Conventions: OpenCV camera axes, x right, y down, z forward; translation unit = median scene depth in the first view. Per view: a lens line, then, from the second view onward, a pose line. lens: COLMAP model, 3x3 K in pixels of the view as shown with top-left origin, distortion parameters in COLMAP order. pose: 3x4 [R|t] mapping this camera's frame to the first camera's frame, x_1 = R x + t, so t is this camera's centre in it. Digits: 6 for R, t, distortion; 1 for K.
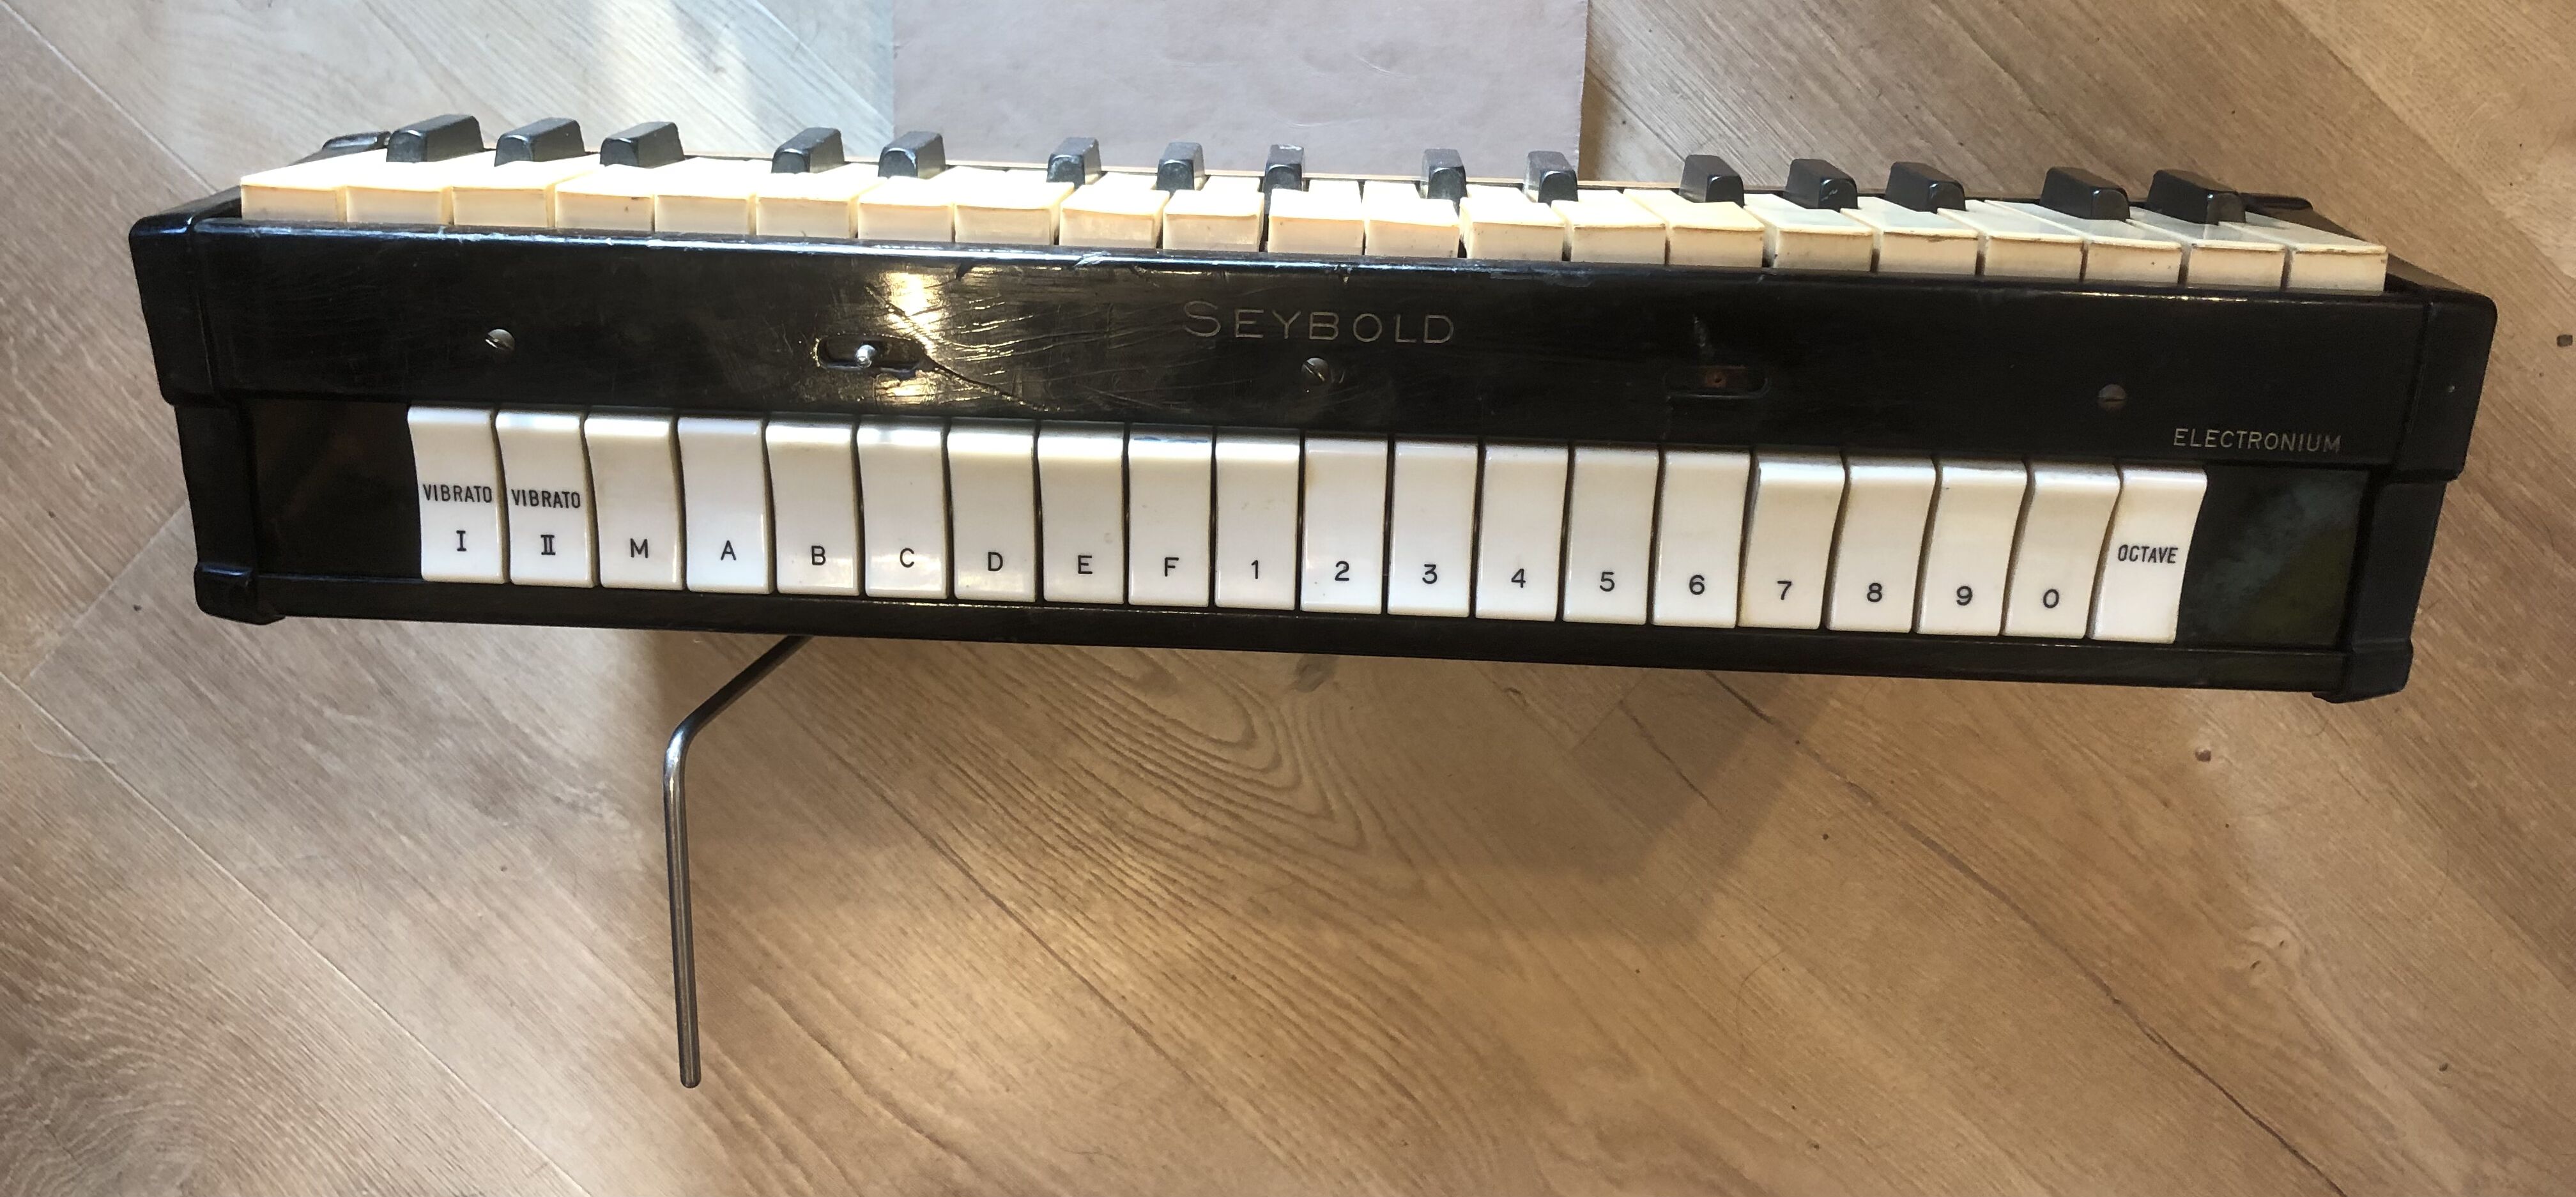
lens RADIAL K [[2029.5, 0, 1313.8], [0, 2029.5, 587.1], [0, 0, 1]] dist [0.020990, -0.014010]
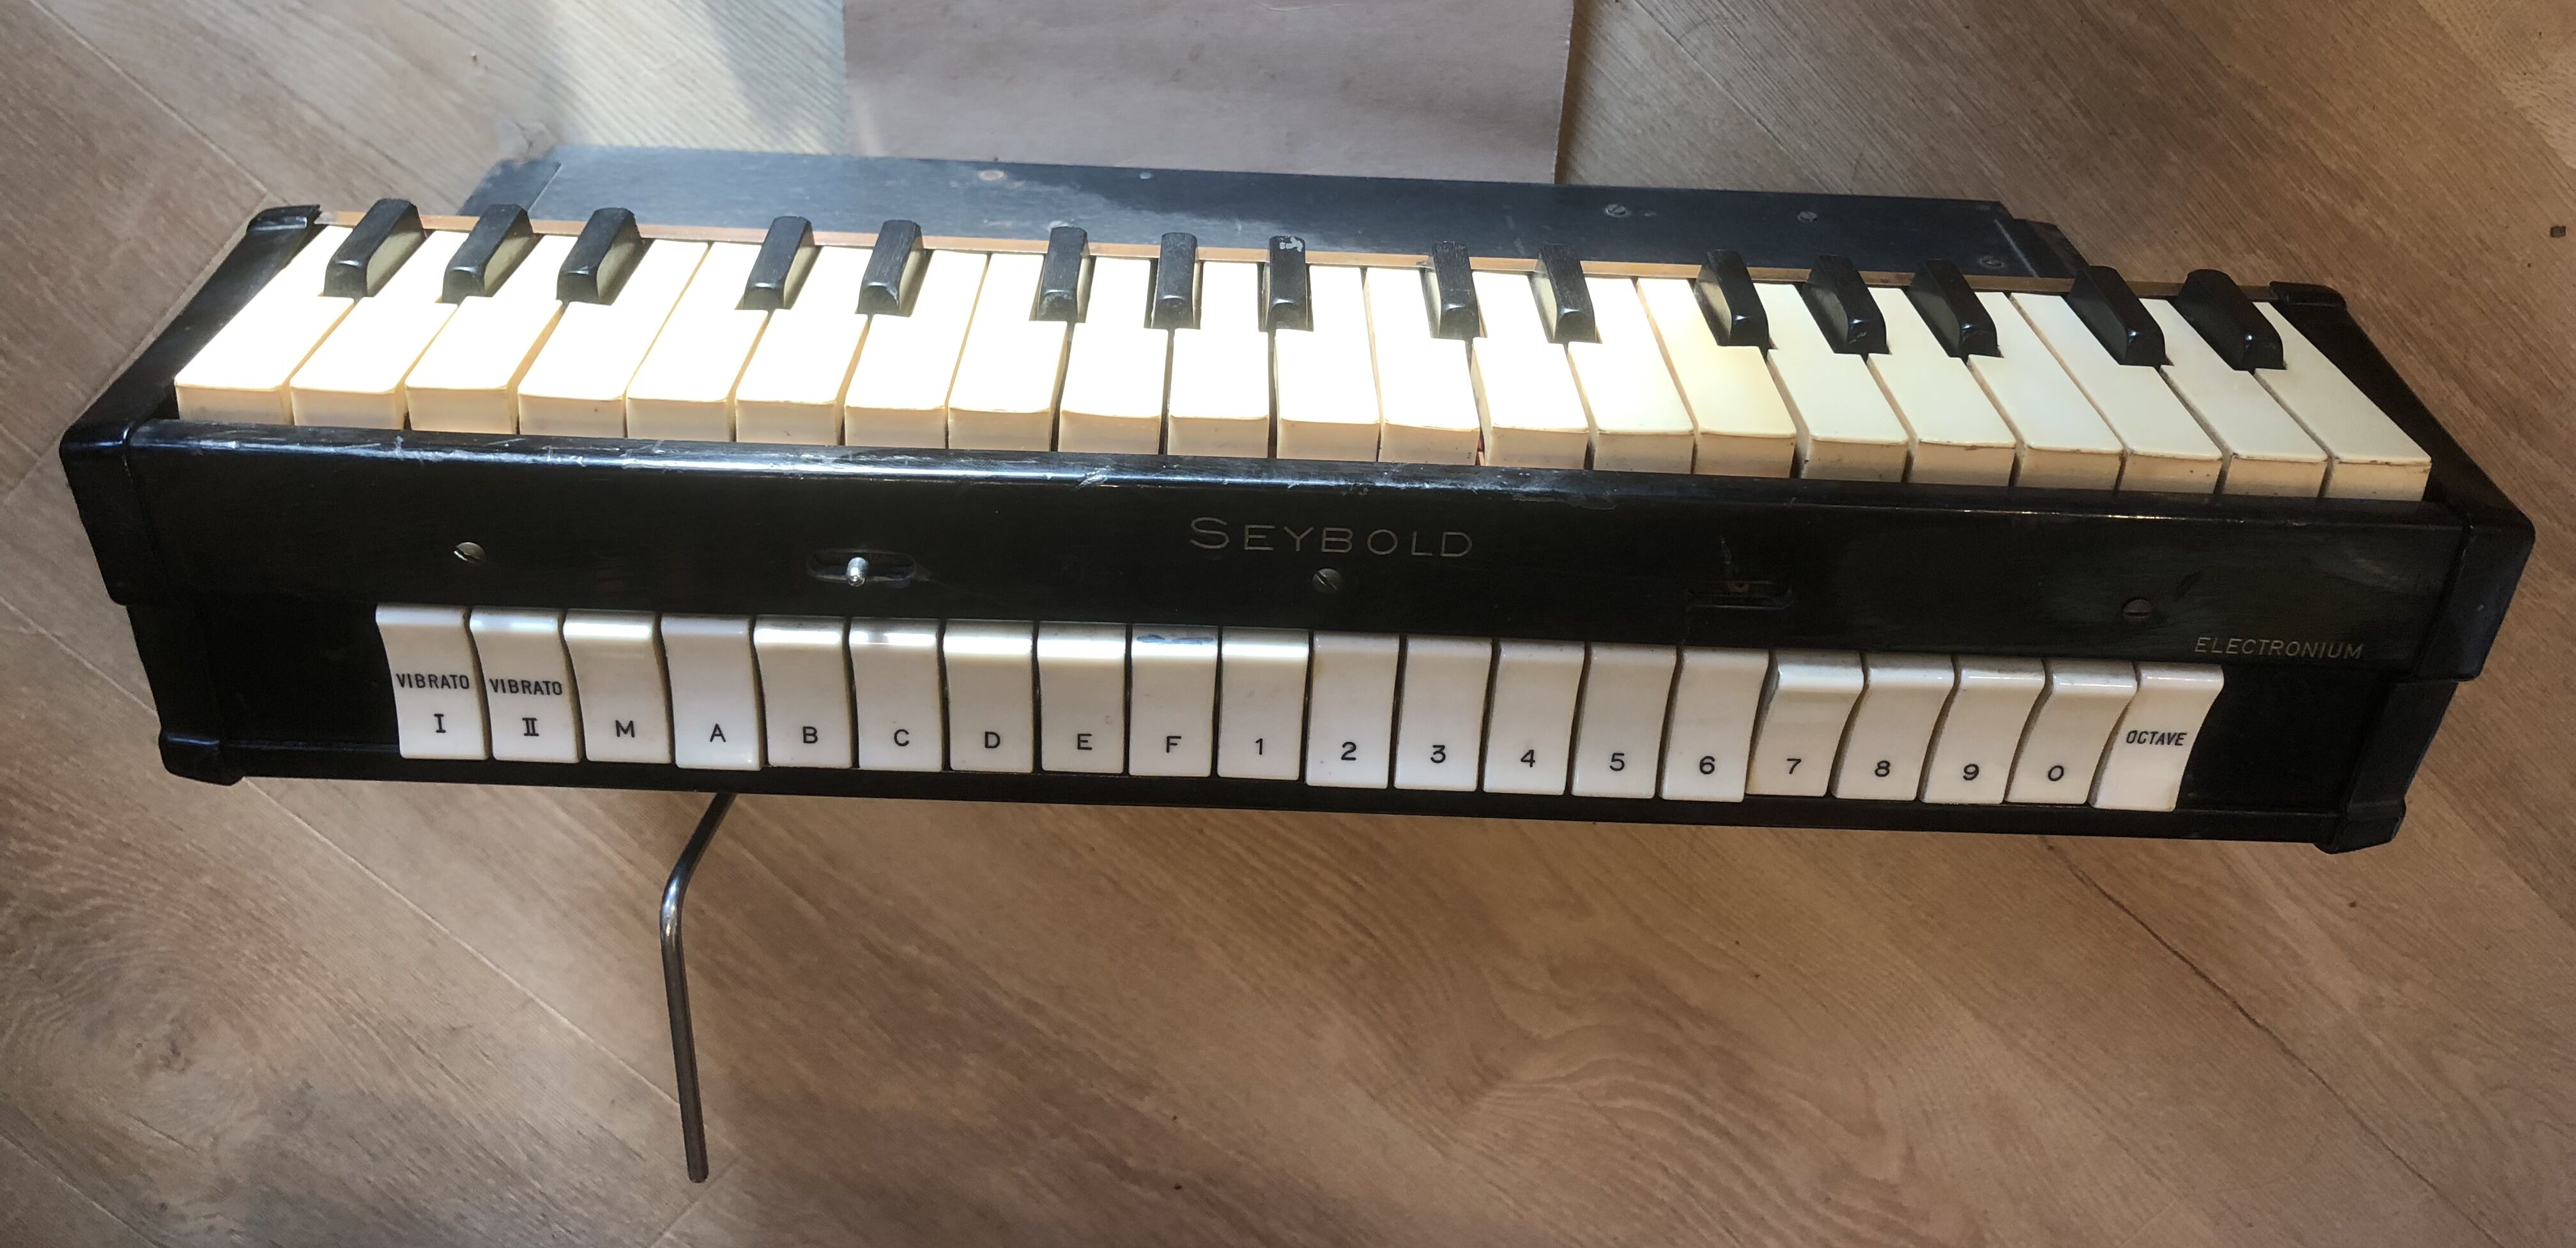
lens RADIAL K [[2021.7, 0, 1300.1], [0, 2021.7, 456.0], [0, 0, 1]] dist [0.004193, 0.013251]
pose [[0.999446, 0.003180, 0.033117, -0.025165], [-0.009523, 0.981118, 0.193173, -0.200616], [-0.031877, -0.193381, 0.980606, 0.040904]]
